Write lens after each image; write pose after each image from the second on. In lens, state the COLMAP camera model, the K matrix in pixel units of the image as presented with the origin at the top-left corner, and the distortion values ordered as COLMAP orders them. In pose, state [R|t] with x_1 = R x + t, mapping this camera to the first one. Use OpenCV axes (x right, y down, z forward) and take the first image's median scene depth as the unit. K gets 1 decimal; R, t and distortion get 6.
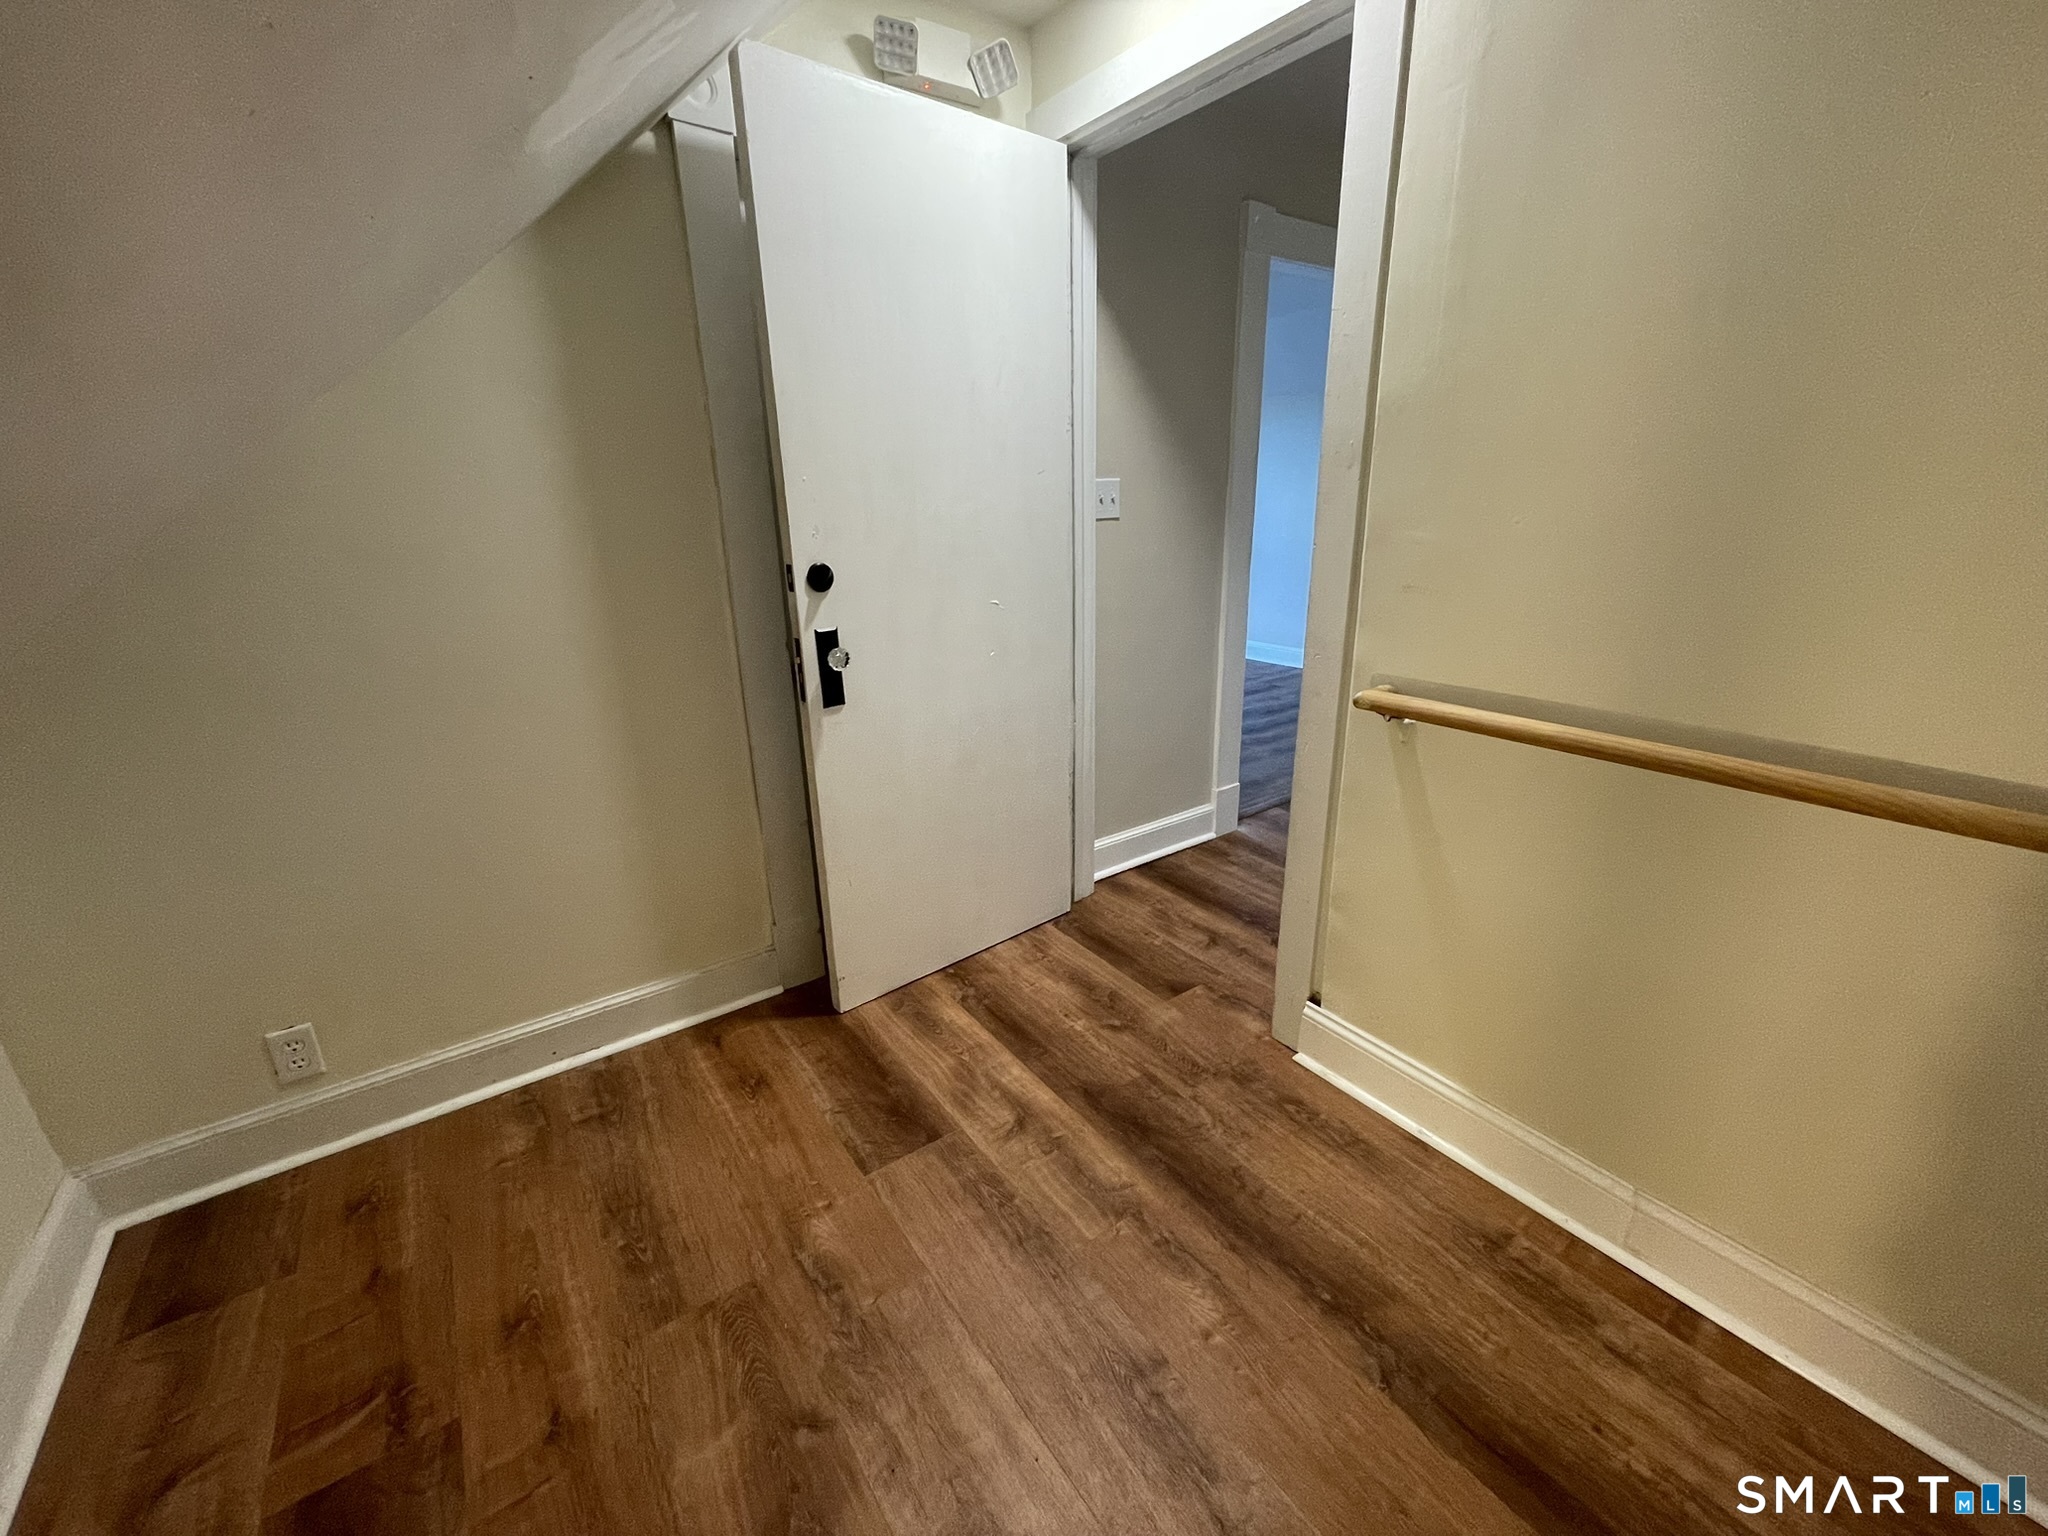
lens RADIAL K [[825.9, 0, 1024.0], [0, 825.9, 768.0], [0, 0, 1]] dist [-0.001936, -0.000589]
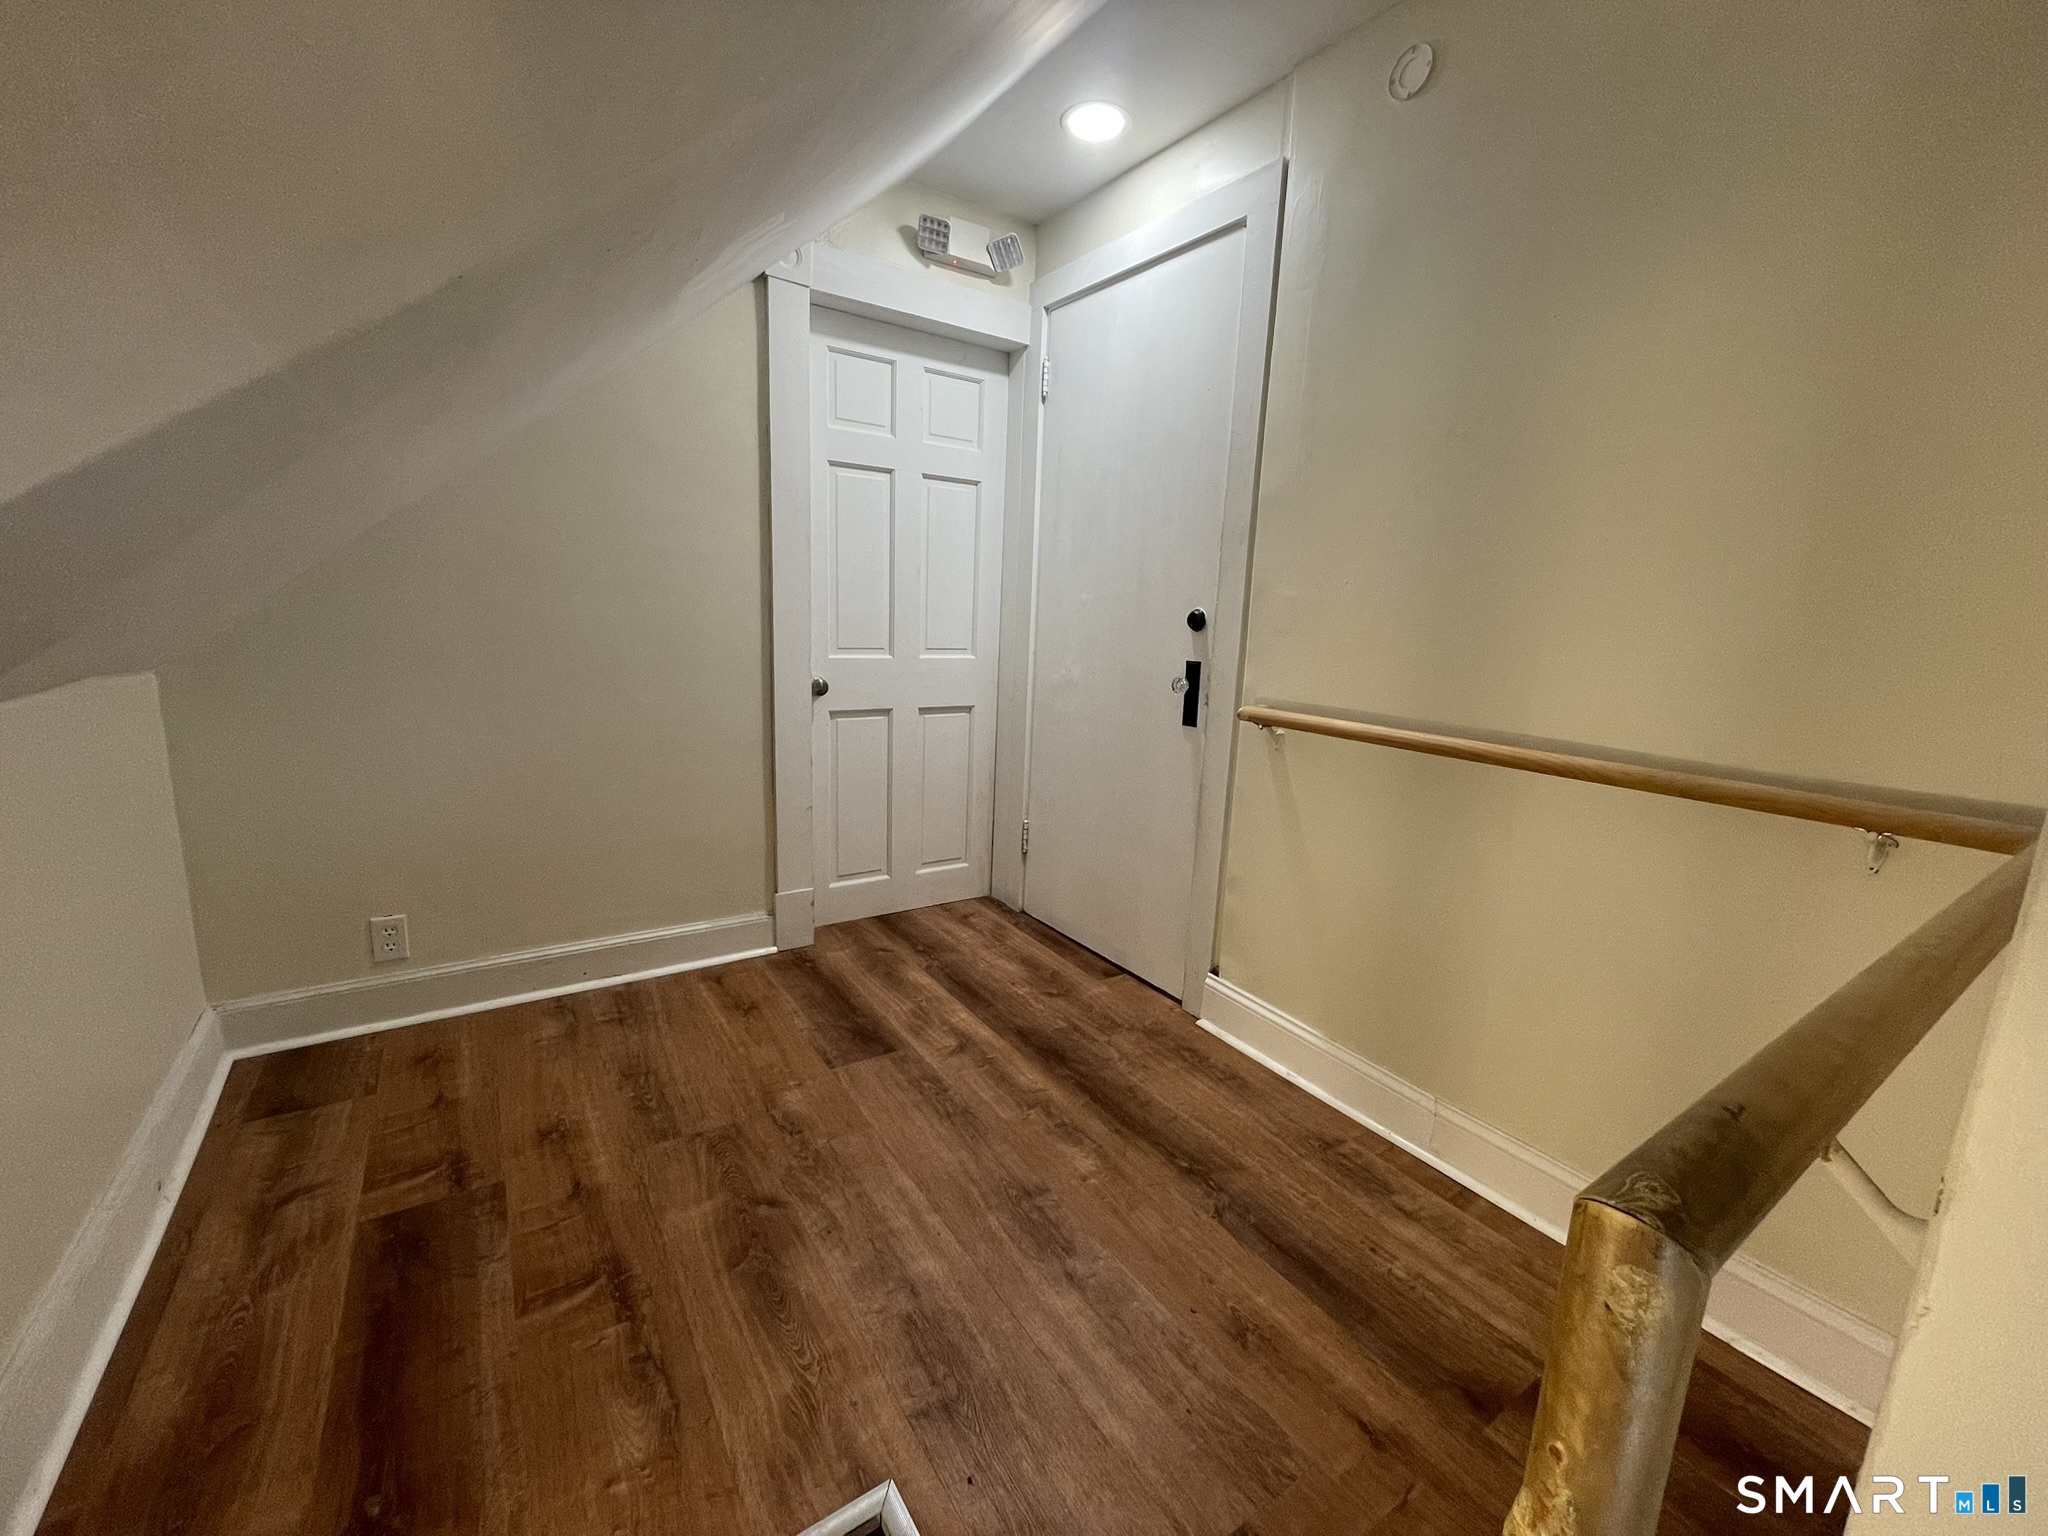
lens RADIAL K [[825.9, 0, 1024.0], [0, 825.9, 768.0], [0, 0, 1]] dist [-0.001936, -0.000589]
pose [[0.997549, 0.068176, -0.015745, 0.090404], [-0.069614, 0.989702, -0.125071, 0.195053], [0.007056, 0.125861, 0.992023, -0.296990]]
